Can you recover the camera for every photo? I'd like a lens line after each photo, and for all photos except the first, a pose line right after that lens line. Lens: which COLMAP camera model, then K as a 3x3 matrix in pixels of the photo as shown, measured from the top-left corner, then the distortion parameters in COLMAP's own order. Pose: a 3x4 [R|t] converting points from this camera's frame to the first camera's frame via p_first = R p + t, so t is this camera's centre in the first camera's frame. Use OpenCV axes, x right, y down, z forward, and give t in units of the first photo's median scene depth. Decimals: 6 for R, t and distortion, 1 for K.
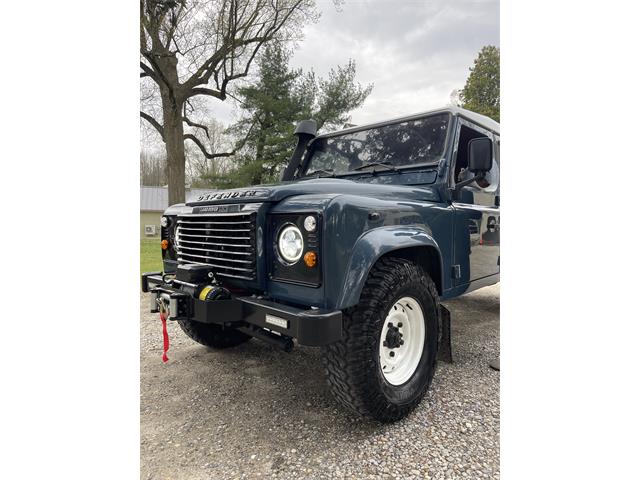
lens RADIAL K [[368.1, 0, 324.0], [0, 368.1, 239.5], [0, 0, 1]] dist [0.024830, -0.001568]
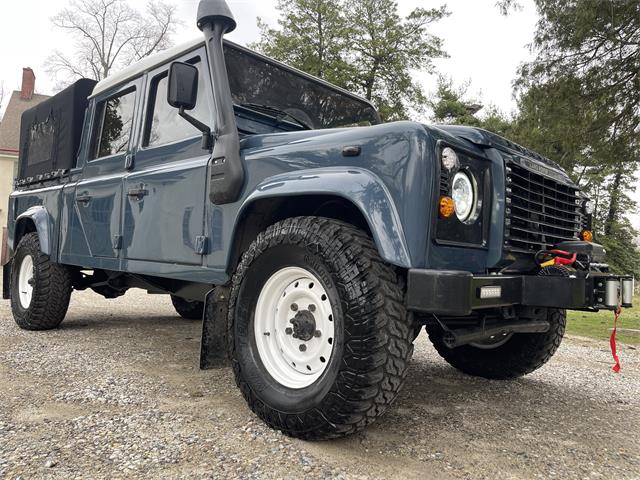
lens RADIAL K [[487.5, 0, 320.7], [0, 487.5, 243.6], [0, 0, 1]] dist [0.071284, -0.102945]
pose [[0.018182, 0.026371, 0.999487, -1.081844], [-0.005846, 0.999638, -0.026268, 0.082372], [-0.999818, -0.005365, 0.018330, 1.192536]]
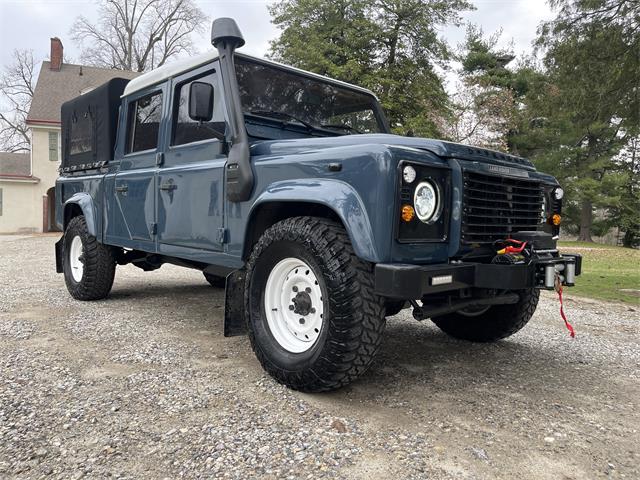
lens RADIAL K [[488.6, 0, 319.2], [0, 488.6, 242.9], [0, 0, 1]] dist [0.064050, -0.087727]
pose [[0.080133, -0.056005, 0.995210, -1.259953], [0.013832, 0.998387, 0.055070, 0.019370], [-0.996688, 0.009353, 0.080778, 1.122006]]
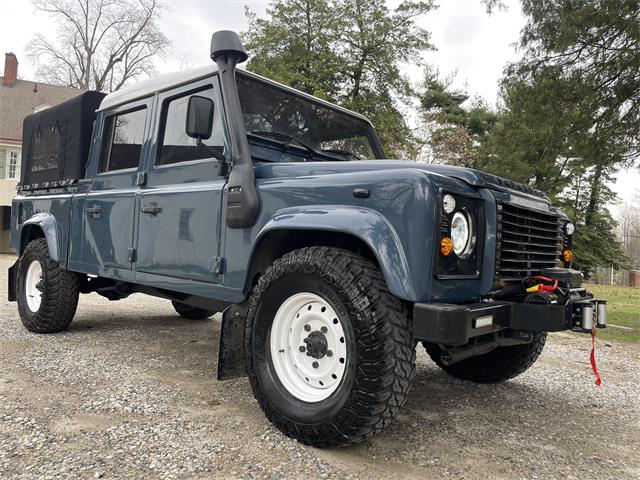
lens RADIAL K [[487.9, 0, 321.2], [0, 487.9, 241.1], [0, 0, 1]] dist [0.064332, -0.089902]
pose [[-0.012947, 0.004360, 0.999907, -1.167868], [-0.009838, 0.999942, -0.004487, 0.014384], [-0.999868, -0.009895, -0.012904, 1.236172]]
